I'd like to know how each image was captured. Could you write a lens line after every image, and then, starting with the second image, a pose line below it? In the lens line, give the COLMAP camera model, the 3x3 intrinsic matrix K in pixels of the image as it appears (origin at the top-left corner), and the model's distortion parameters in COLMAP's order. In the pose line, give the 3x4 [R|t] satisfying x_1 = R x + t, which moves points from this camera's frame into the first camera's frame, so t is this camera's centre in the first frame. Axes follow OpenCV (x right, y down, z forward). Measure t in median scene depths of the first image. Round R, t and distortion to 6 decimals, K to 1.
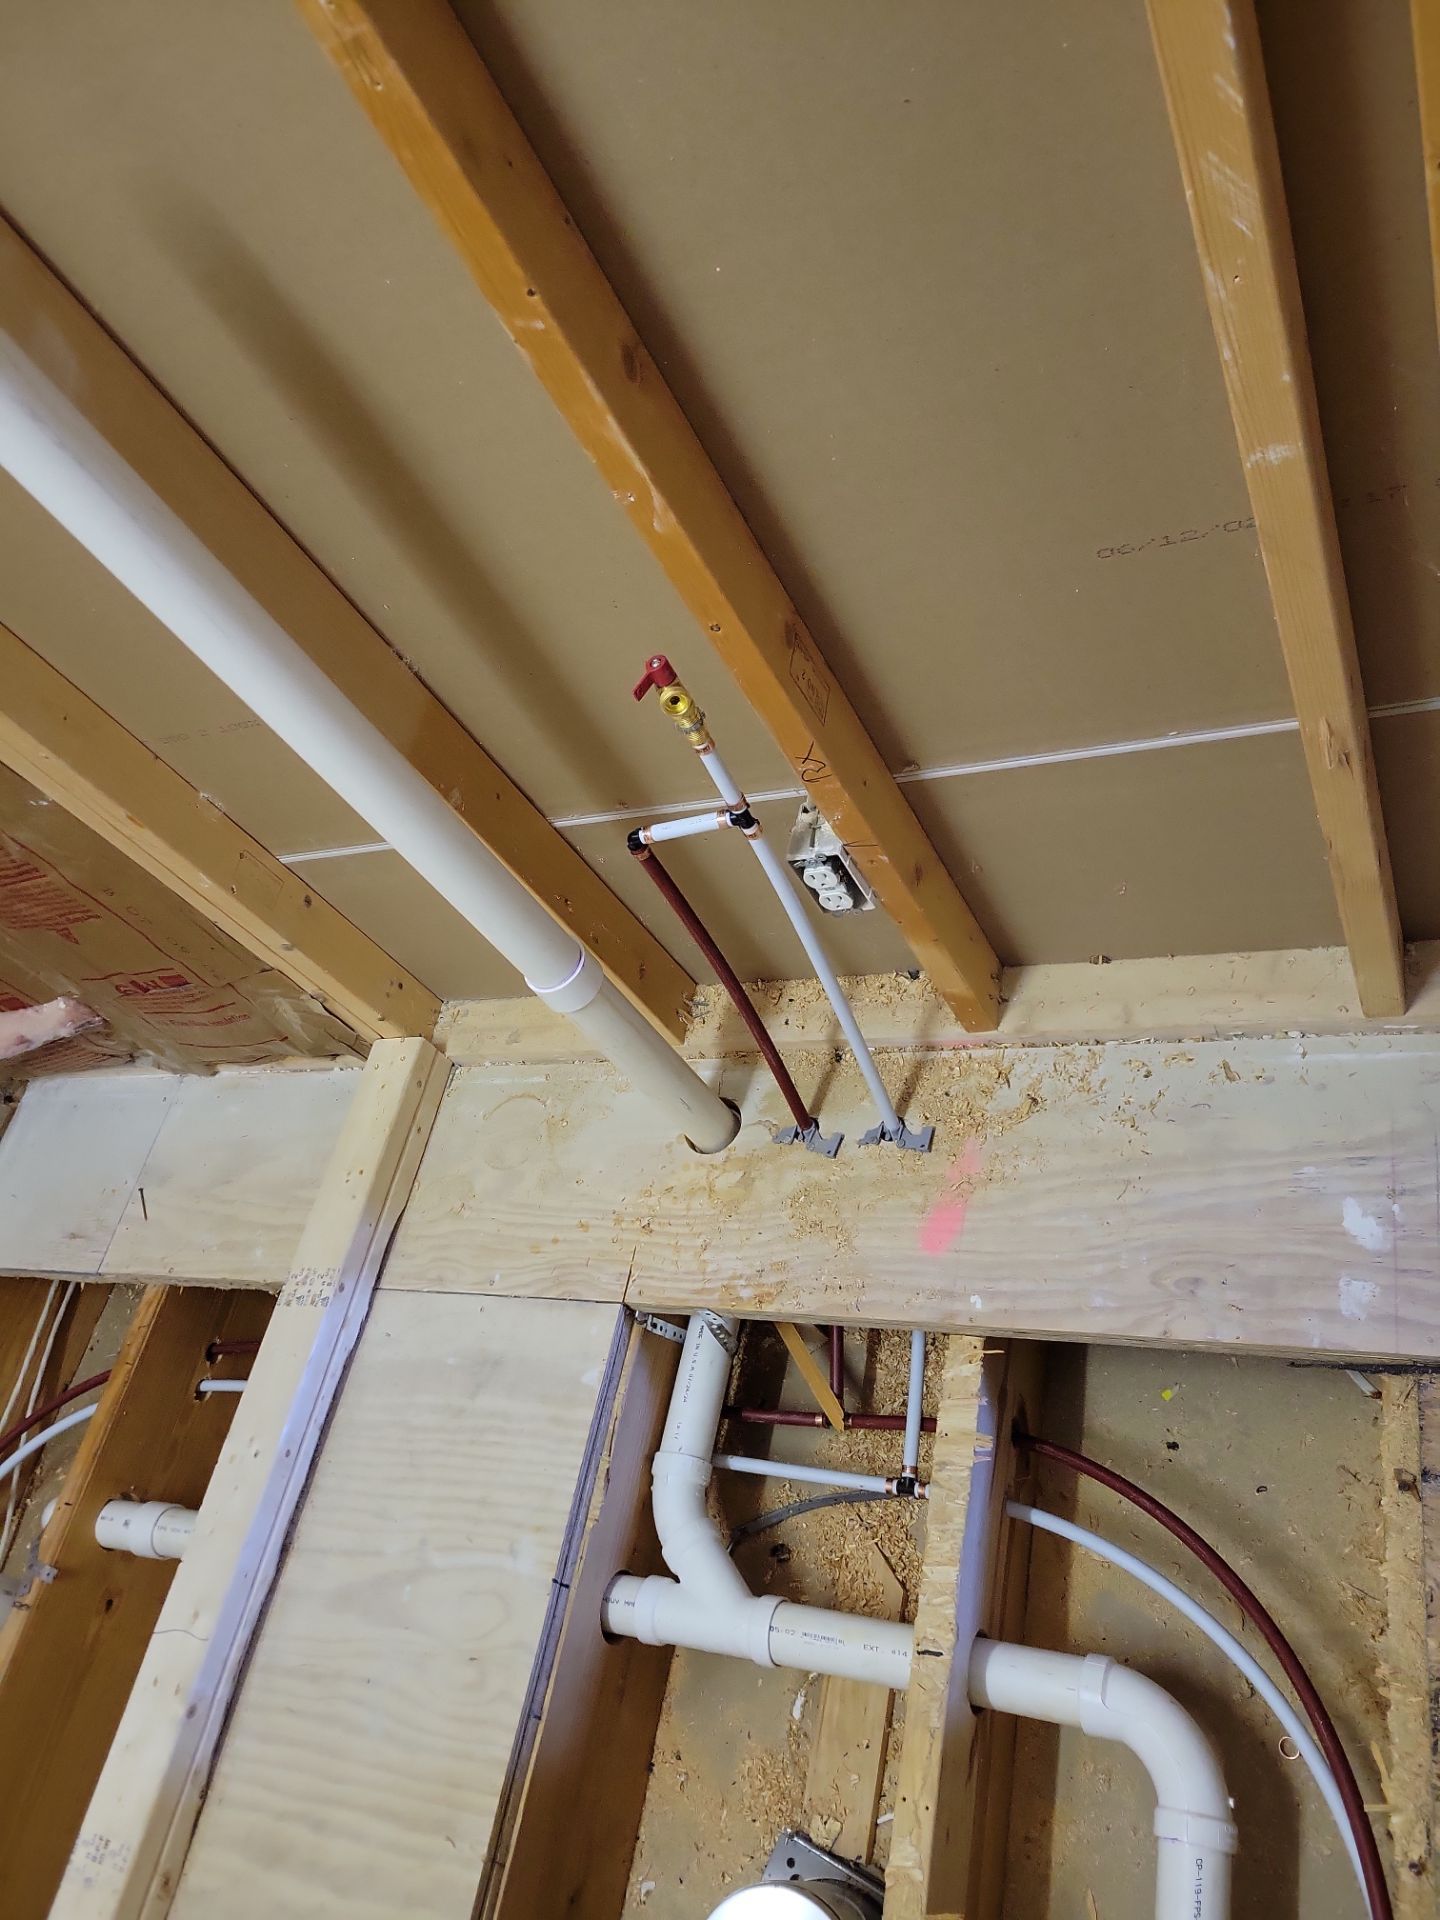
lens RADIAL K [[1446.2, 0, 729.0], [0, 1446.2, 945.7], [0, 0, 1]] dist [0.060701, -0.043501]
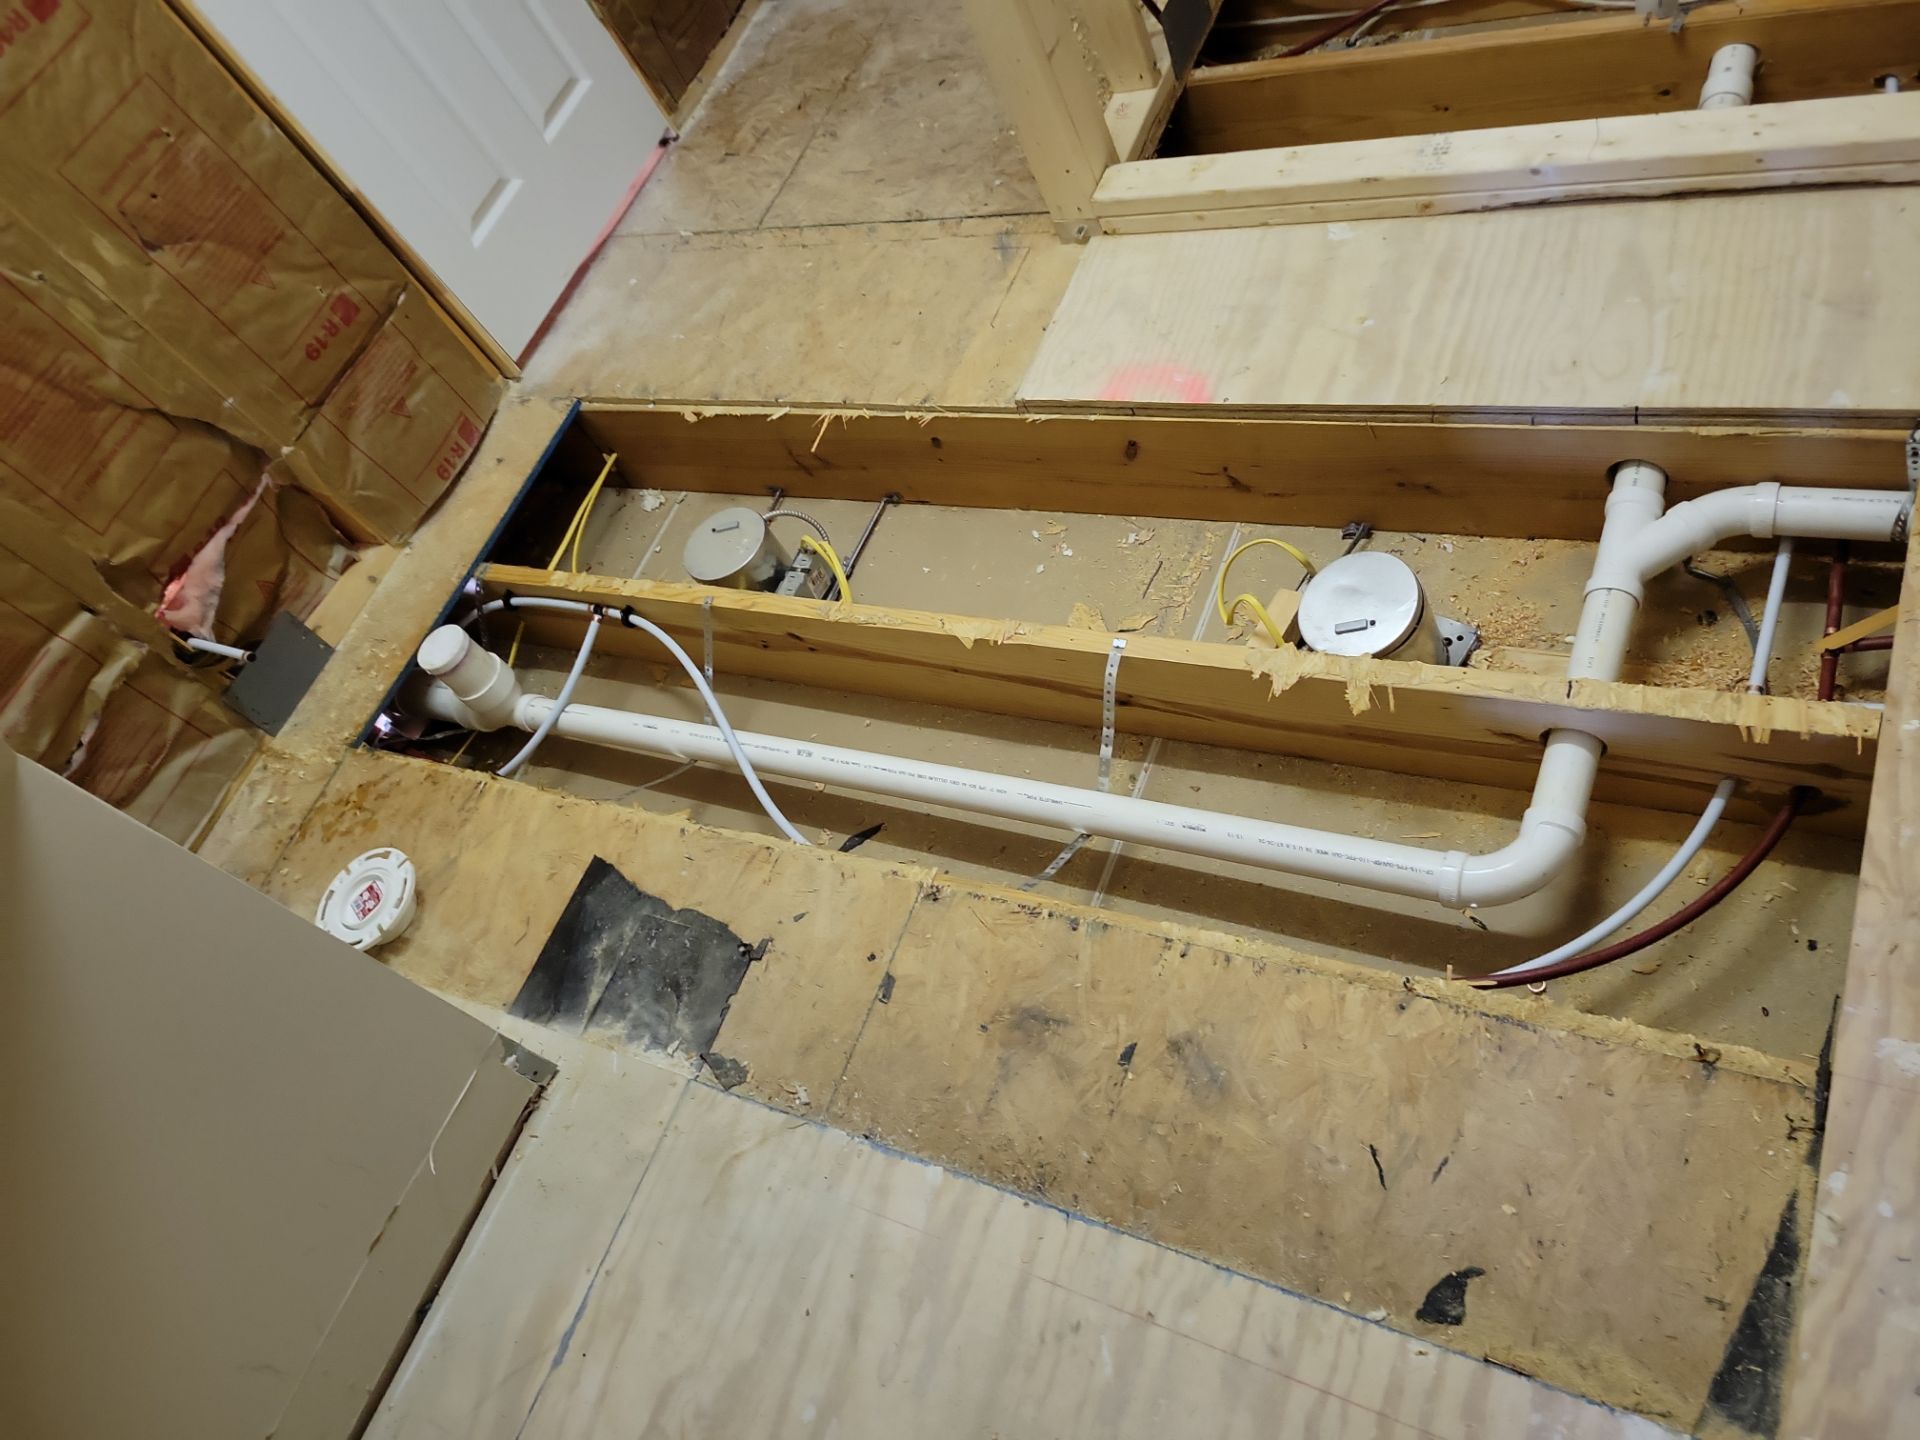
lens RADIAL K [[1446.2, 0, 928.0], [0, 1446.2, 725.2], [0, 0, 1]] dist [0.060701, -0.043501]
pose [[0.015561, 0.992801, -0.118758, 0.269472], [-0.482794, 0.111470, 0.868611, -0.296853], [0.875596, 0.043819, 0.481053, -0.076724]]
